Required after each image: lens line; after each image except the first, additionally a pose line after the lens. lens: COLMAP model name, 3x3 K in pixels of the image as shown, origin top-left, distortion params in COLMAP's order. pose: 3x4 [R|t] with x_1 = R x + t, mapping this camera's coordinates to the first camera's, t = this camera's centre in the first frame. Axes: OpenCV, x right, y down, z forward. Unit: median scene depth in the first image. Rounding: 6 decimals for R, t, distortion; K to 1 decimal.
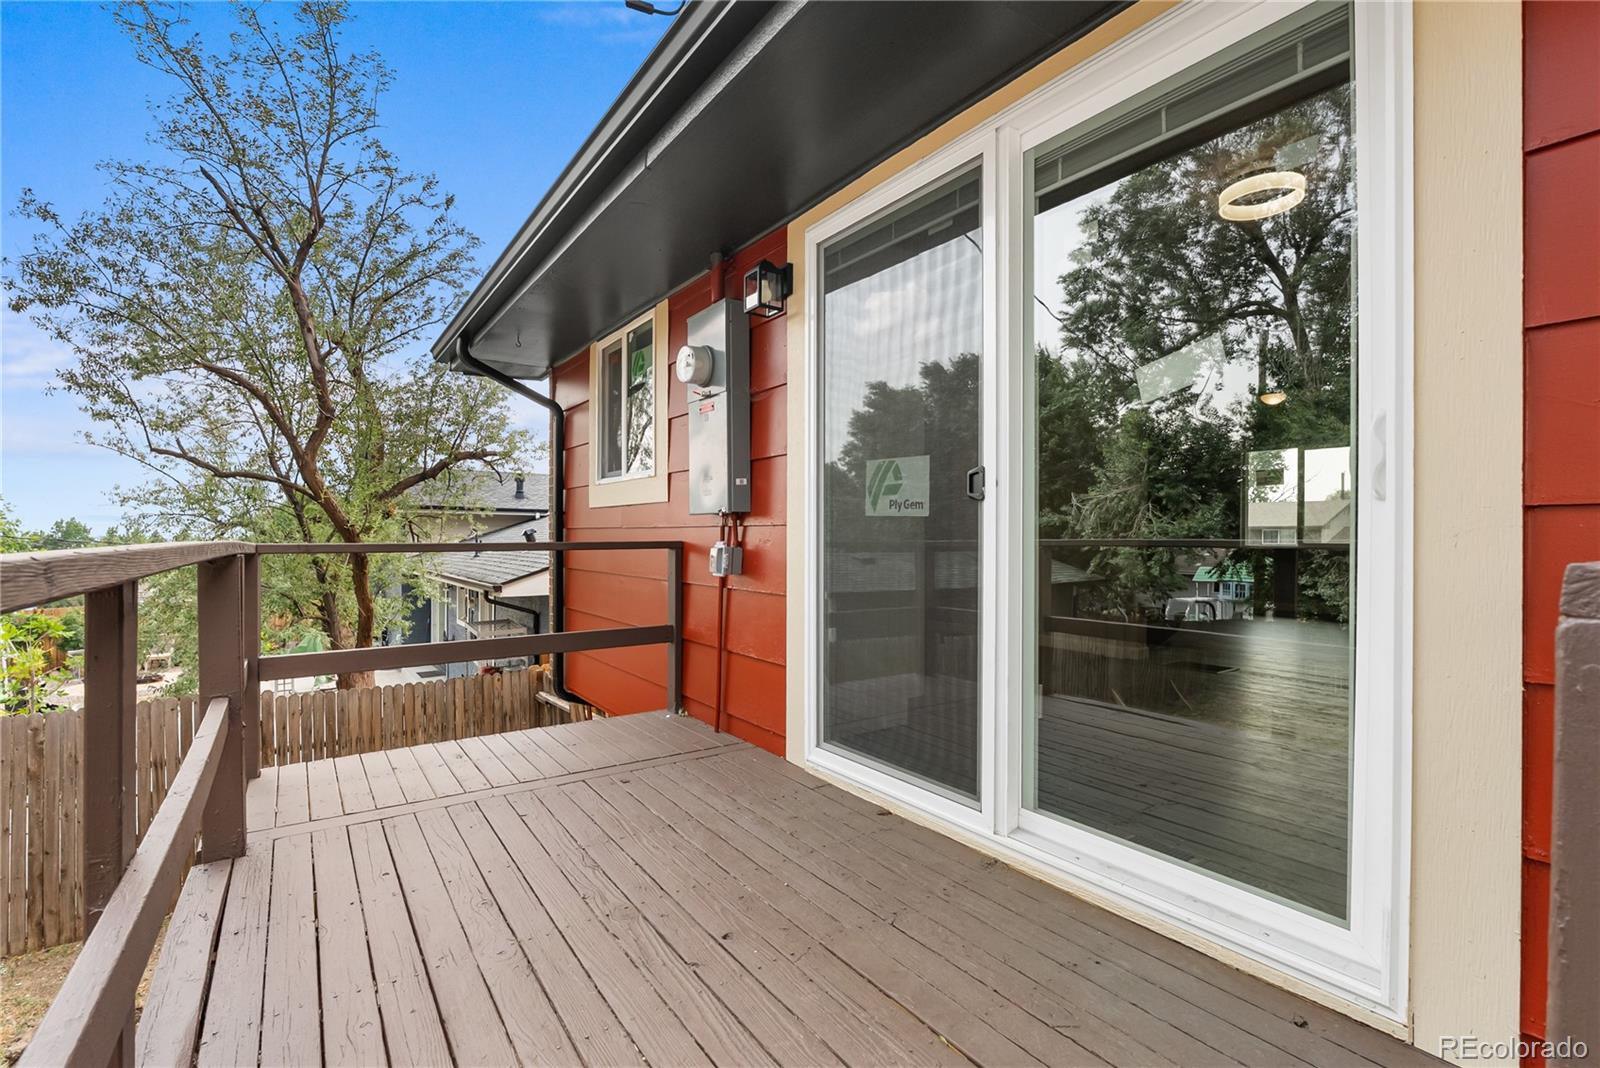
lens RADIAL K [[707.5, 0, 808.1], [0, 707.5, 534.5], [0, 0, 1]] dist [-0.005832, 0.001029]
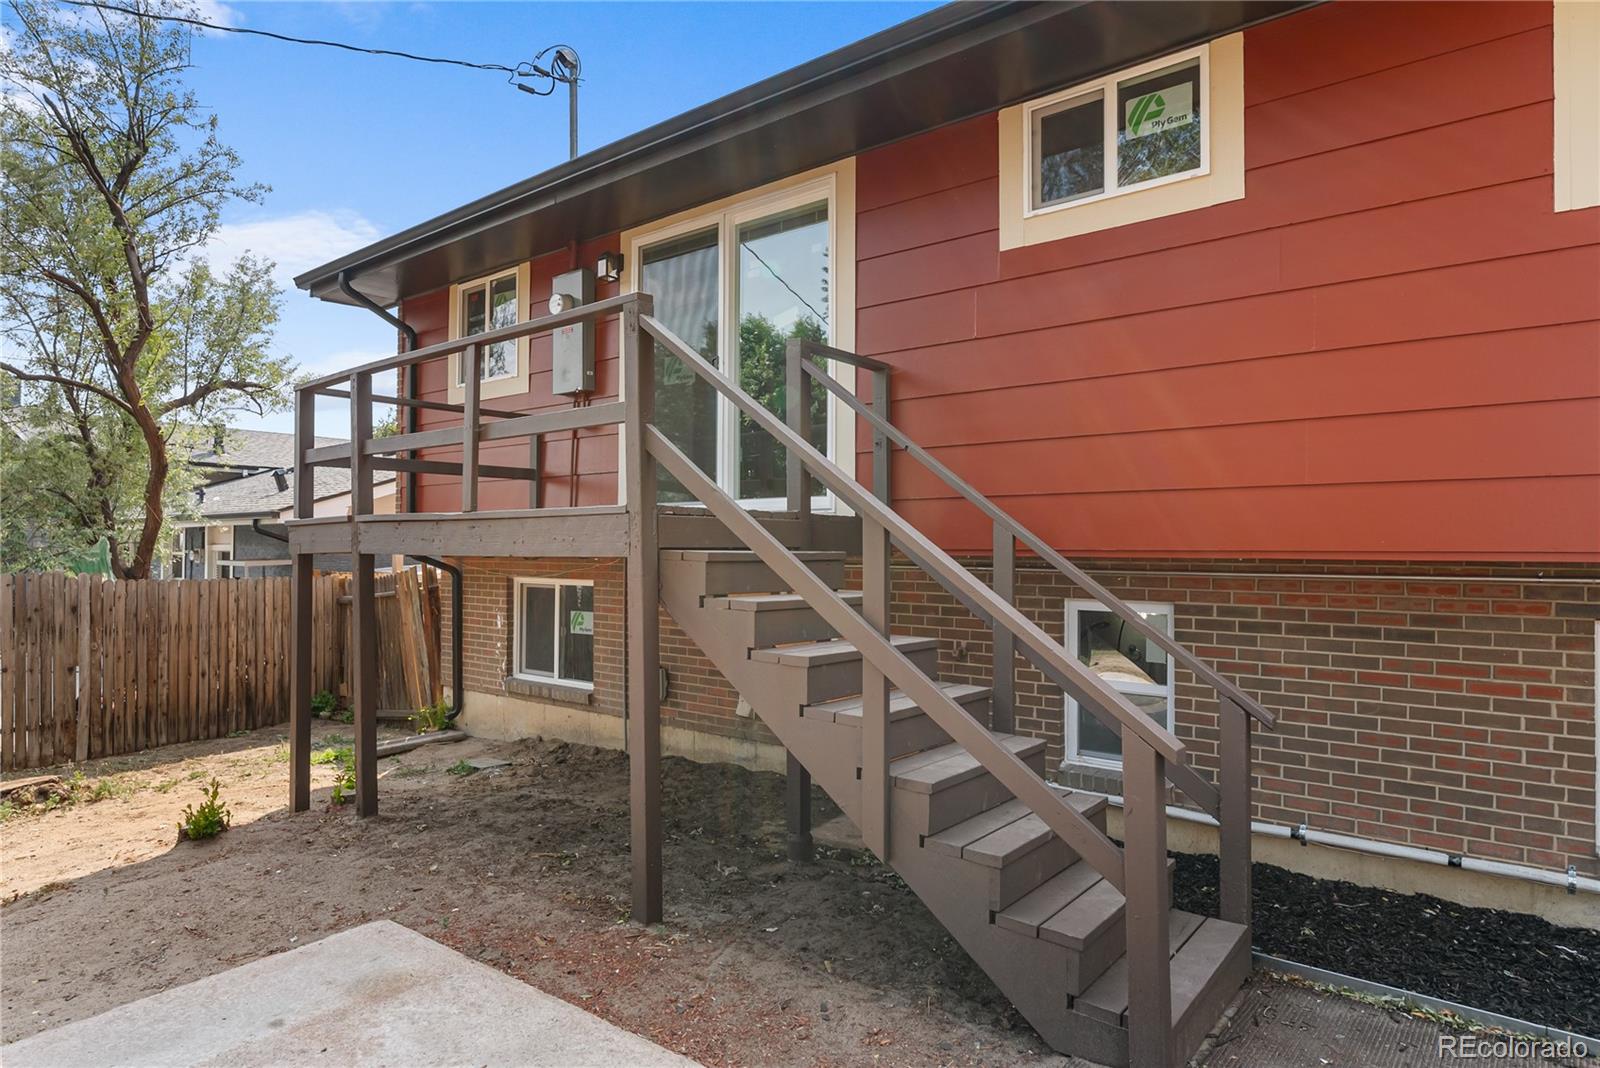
lens RADIAL K [[926.4, 0, 800.5], [0, 926.4, 533.9], [0, 0, 1]] dist [0.008740, 0.000648]
pose [[0.963690, 0.008205, 0.266897, -0.148101], [-0.002233, 0.999740, -0.022672, 0.274853], [-0.267013, 0.021253, 0.963458, -0.986796]]
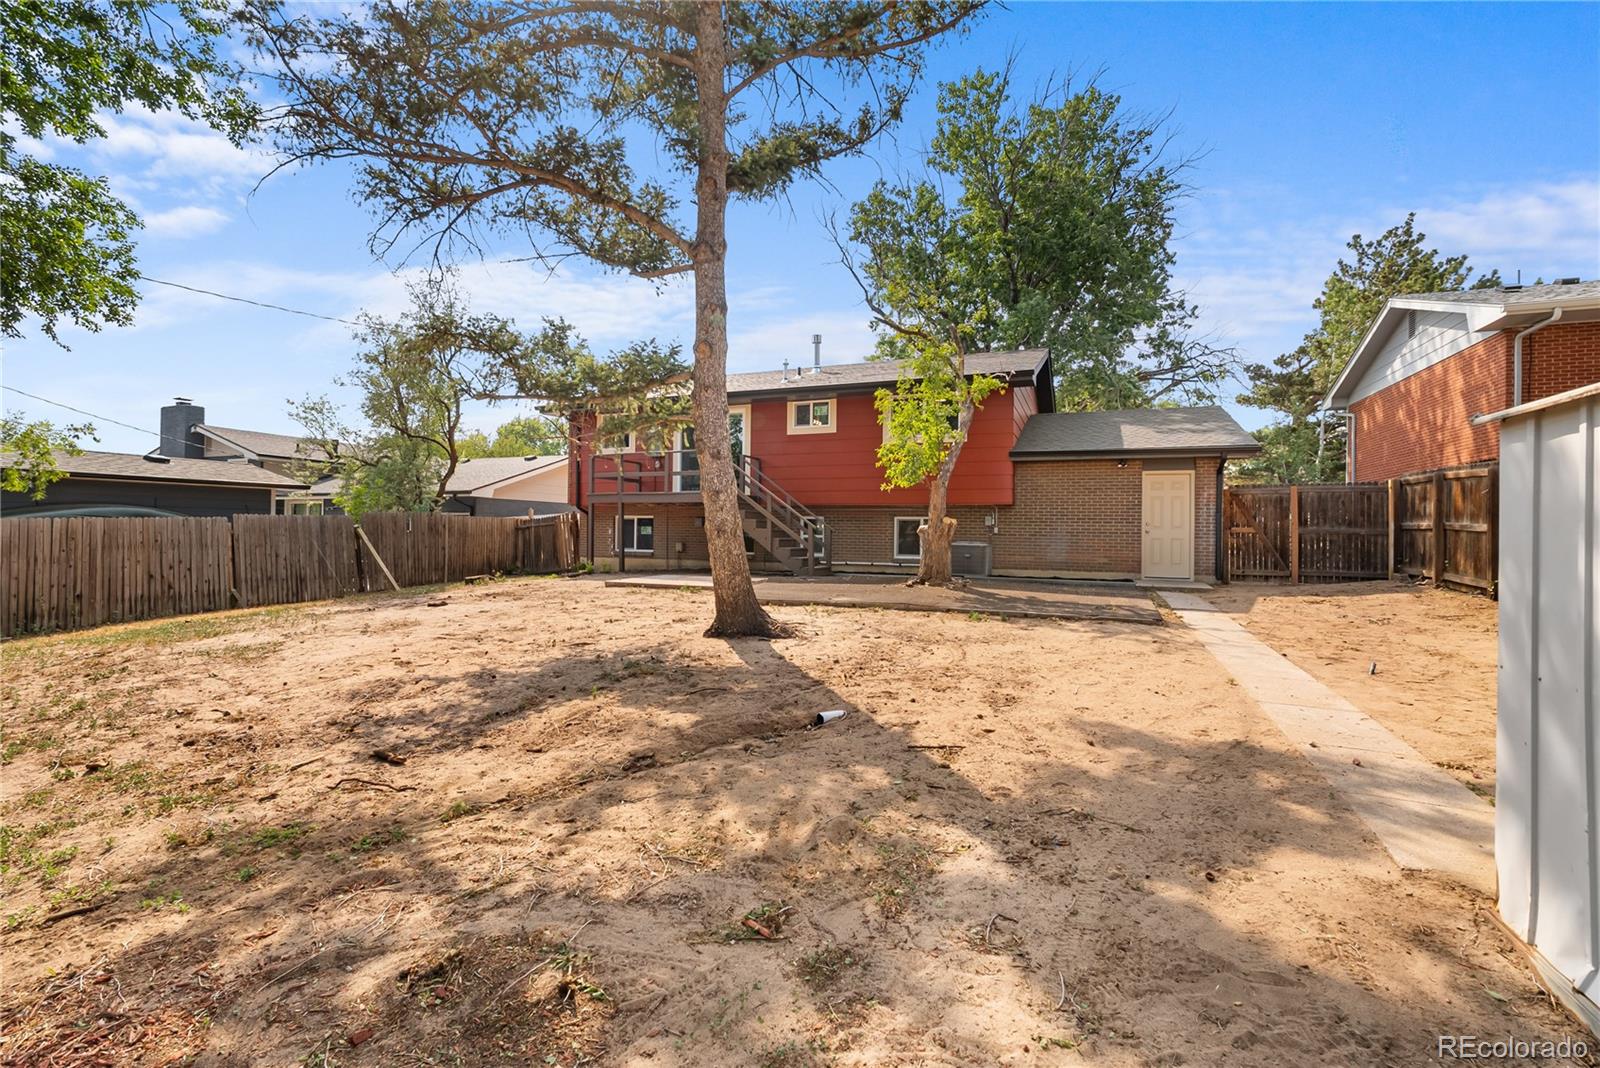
lens RADIAL K [[707.5, 0, 801.1], [0, 707.5, 527.9], [0, 0, 1]] dist [-0.005832, 0.001029]
pose [[0.851820, 0.000812, 0.523833, -1.484913], [0.001604, 0.999990, -0.004159, 0.414700], [-0.523831, 0.004383, 0.851811, -3.147992]]
